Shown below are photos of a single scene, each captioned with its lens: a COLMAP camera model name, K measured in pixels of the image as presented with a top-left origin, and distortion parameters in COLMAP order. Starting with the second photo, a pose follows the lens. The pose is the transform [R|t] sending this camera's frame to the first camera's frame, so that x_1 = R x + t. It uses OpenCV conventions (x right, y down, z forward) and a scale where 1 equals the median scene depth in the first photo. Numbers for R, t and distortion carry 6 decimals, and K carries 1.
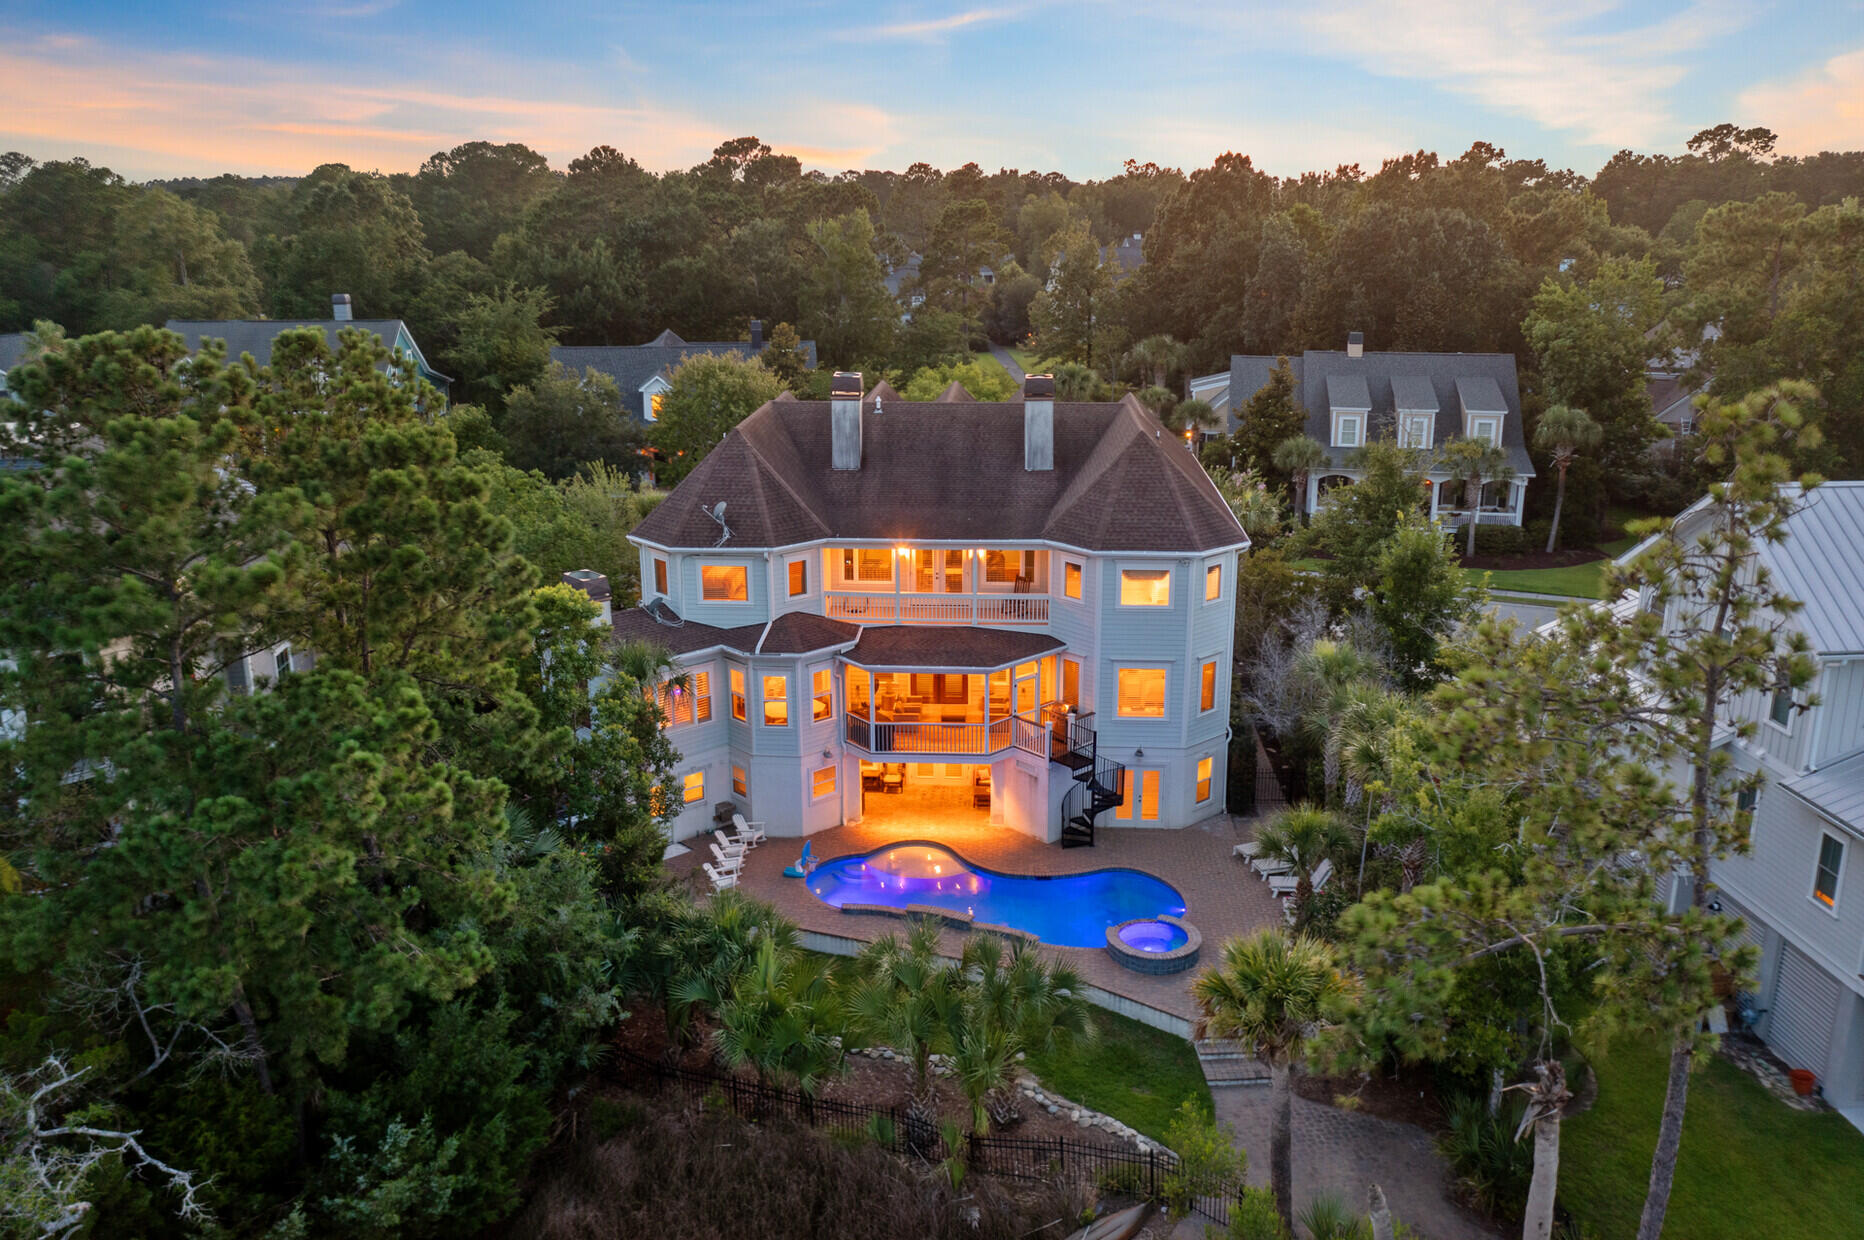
lens RADIAL K [[1507.9, 0, 932.0], [0, 1507.9, 620.0], [0, 0, 1]] dist [-0.016069, -0.000437]
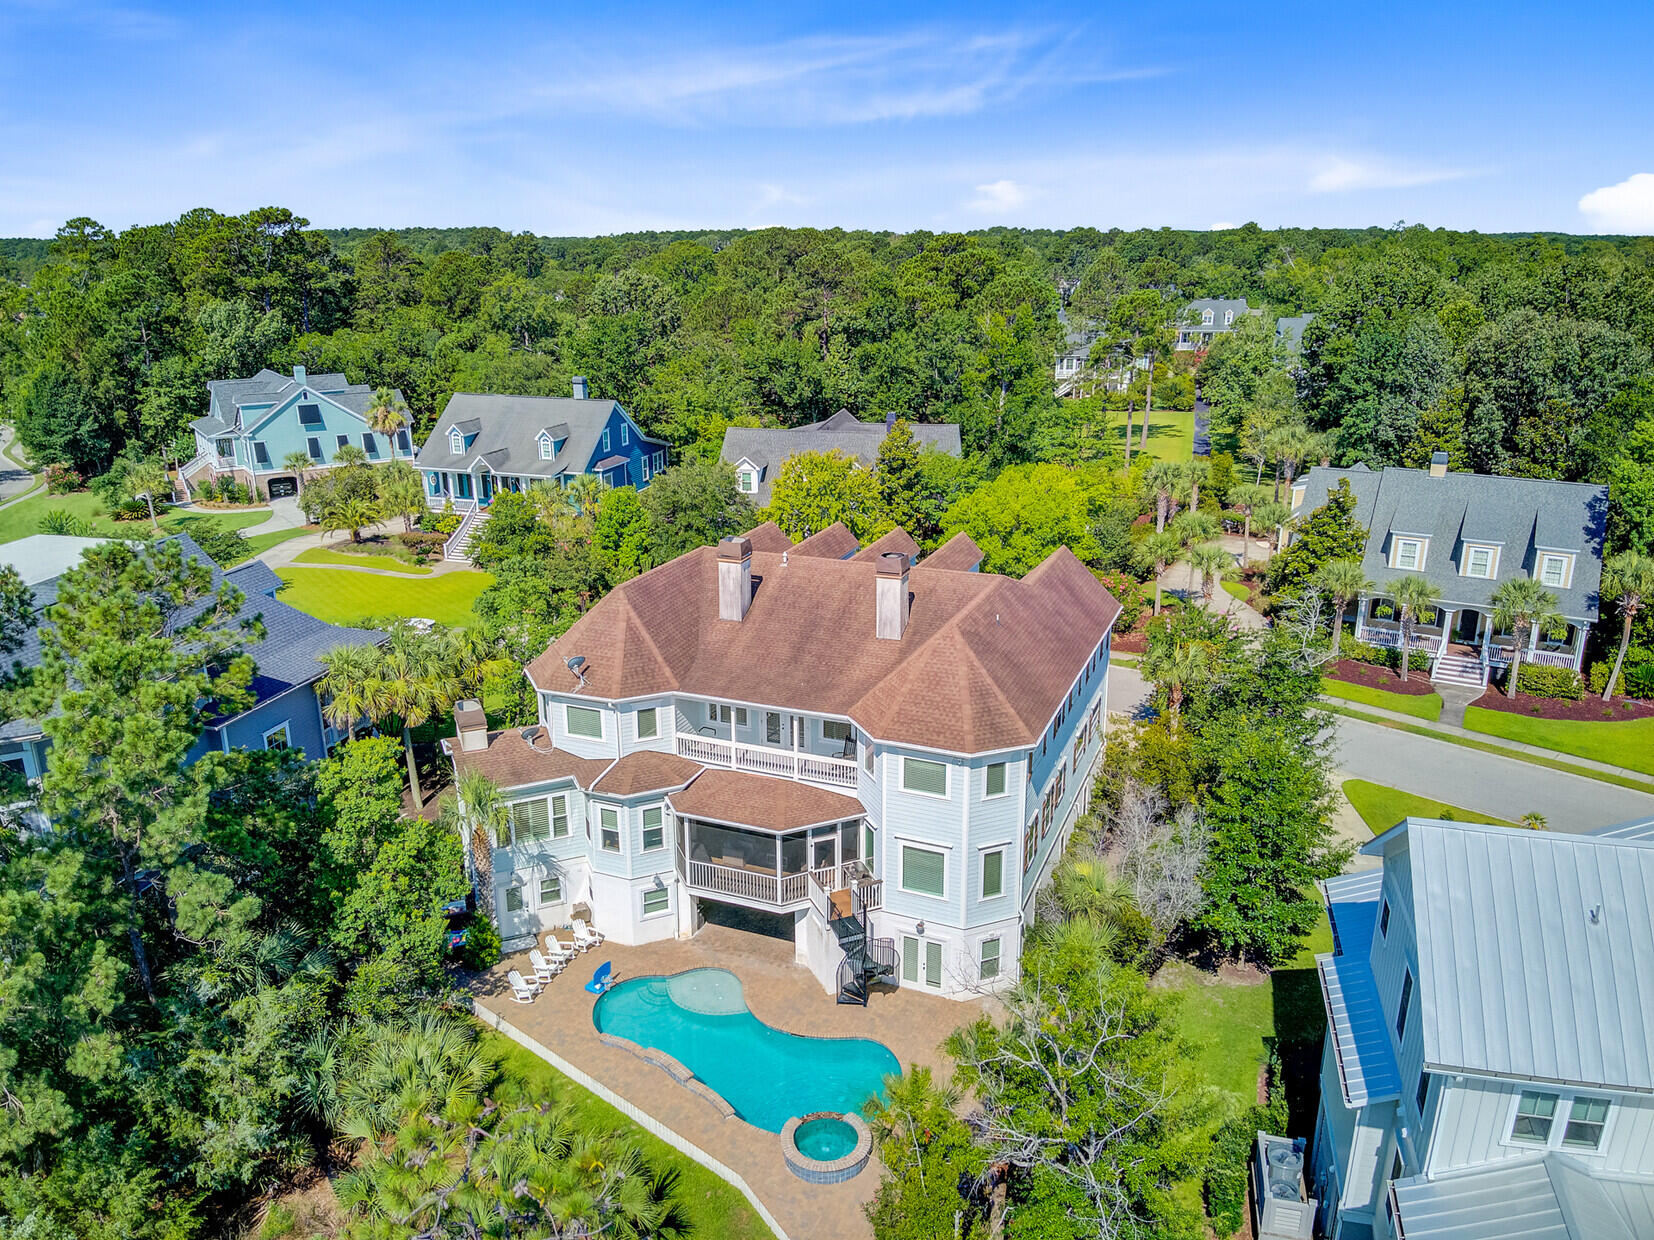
lens RADIAL K [[1206.7, 0, 827.0], [0, 1206.7, 620.0], [0, 0, 1]] dist [0.170143, -0.326412]
pose [[0.945872, 0.096974, -0.309712, 0.298321], [-0.088055, 0.995201, 0.042685, -0.147215], [0.312365, -0.013103, 0.949872, 0.156076]]
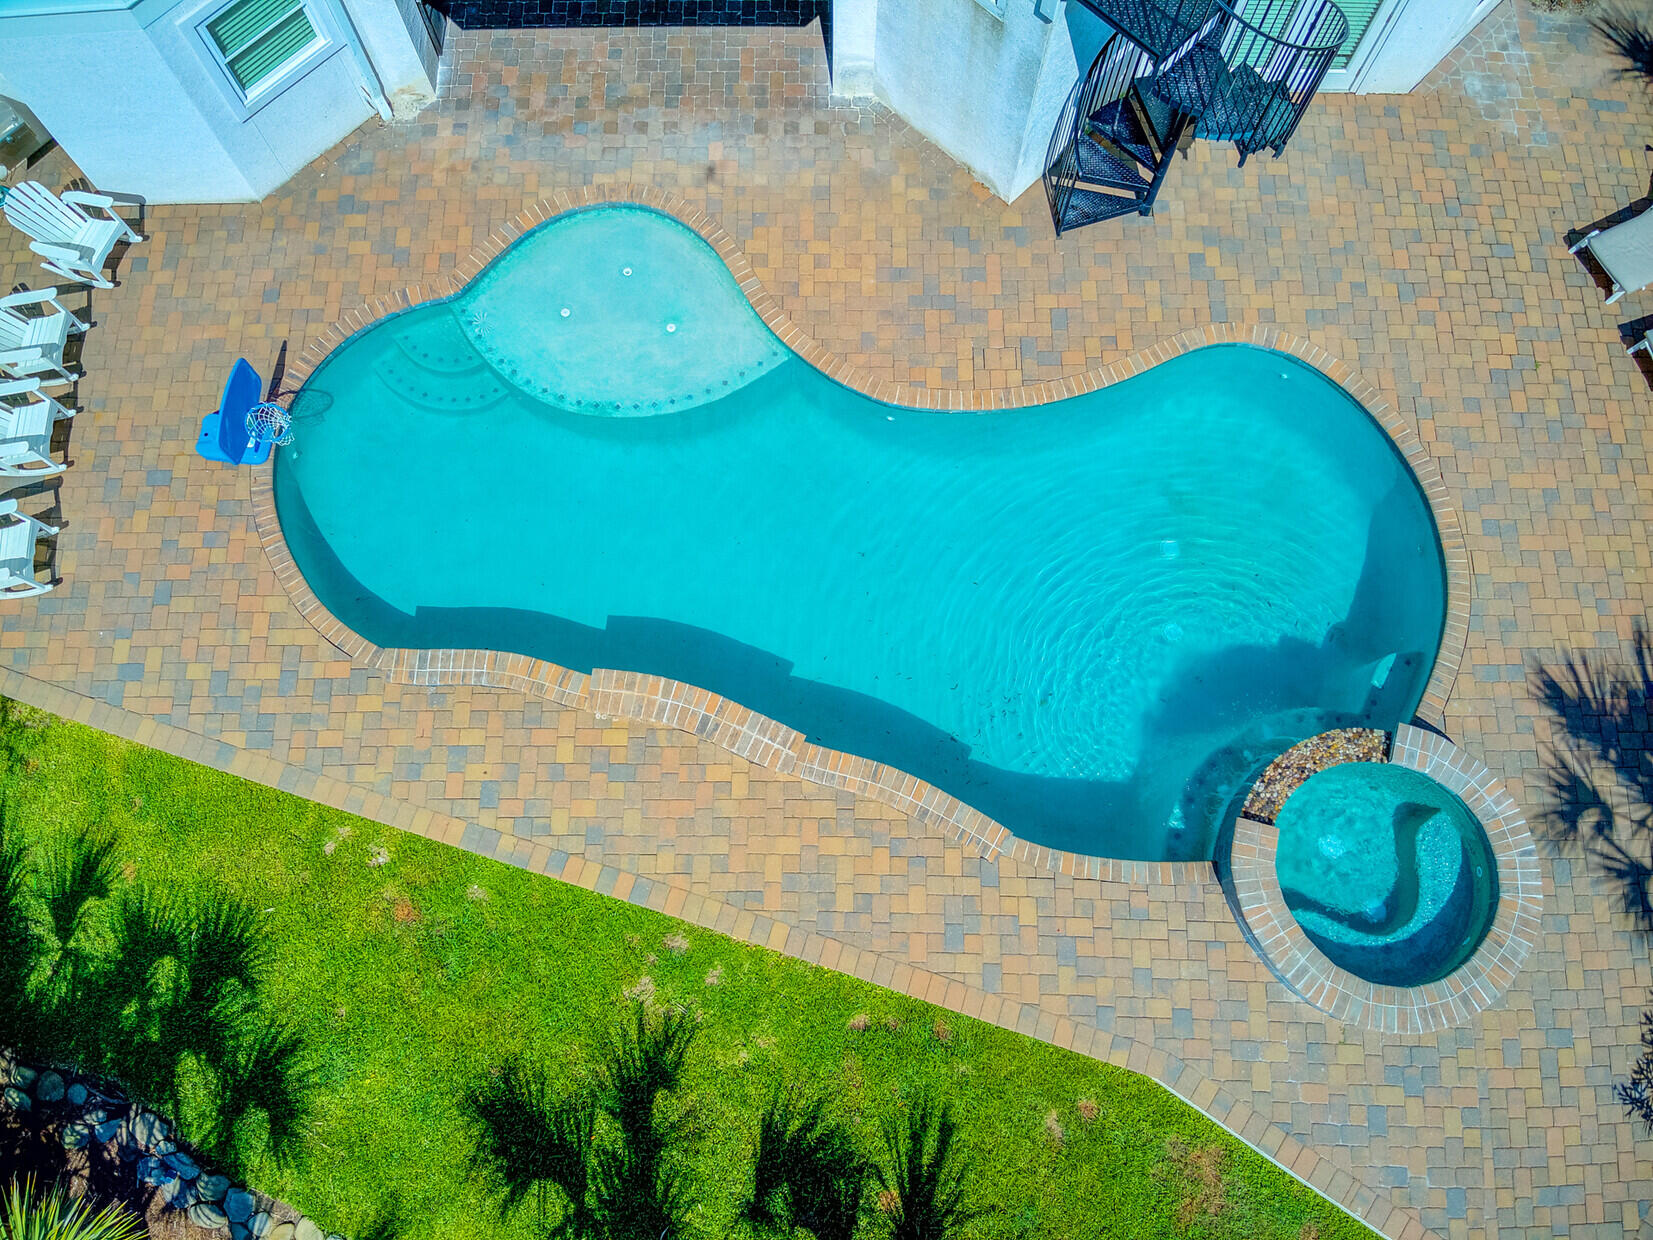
lens RADIAL K [[1206.0, 0, 826.5], [0, 1206.0, 620.0], [0, 0, 1]] dist [0.170143, -0.326412]
pose [[0.997864, -0.063852, 0.013764, 0.024861], [0.023977, 0.554072, 0.832123, -0.023123], [-0.060759, -0.830016, 0.554420, 0.725471]]
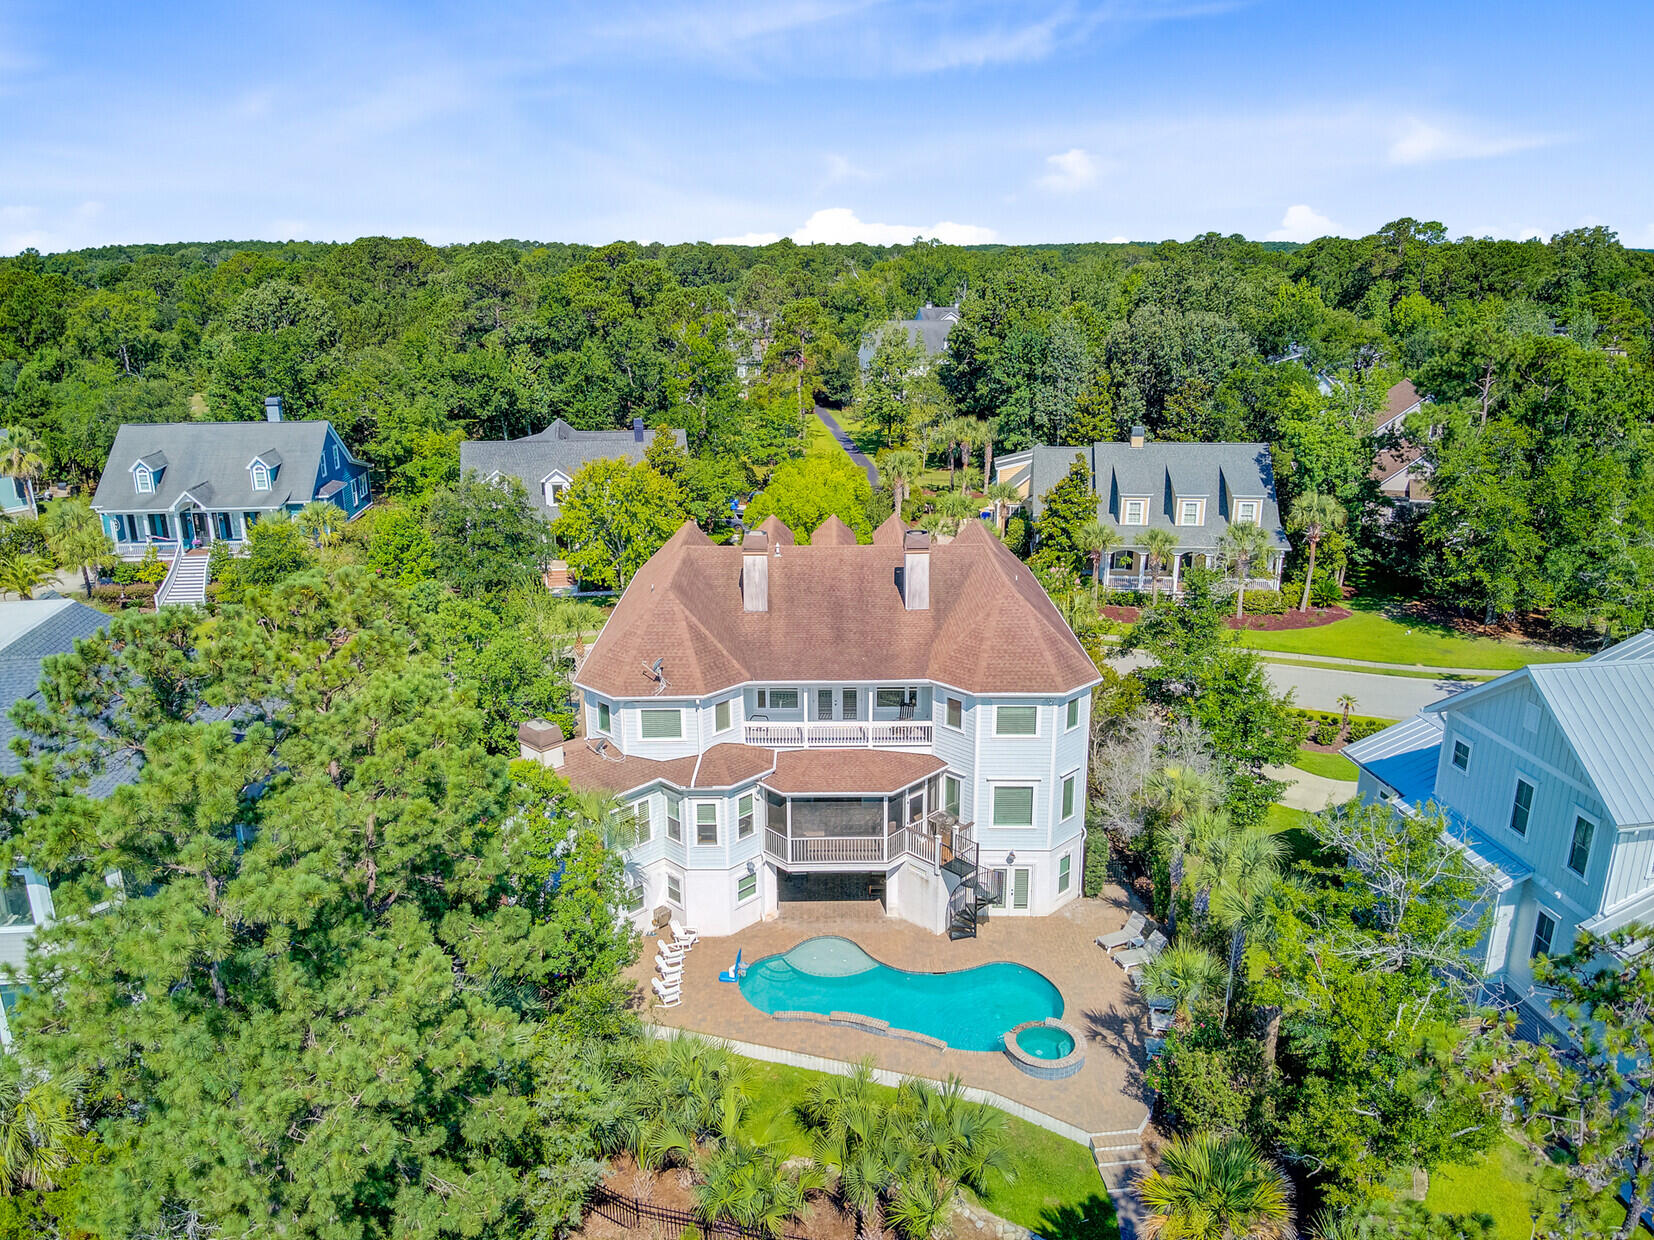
lens RADIAL K [[1206.7, 0, 827.0], [0, 1206.7, 620.0], [0, 0, 1]] dist [0.170143, -0.326412]
pose [[0.997899, -0.020290, 0.061530, -0.059958], [0.019107, 0.999622, 0.019754, -0.112112], [-0.061907, -0.018536, 0.997910, 0.051011]]
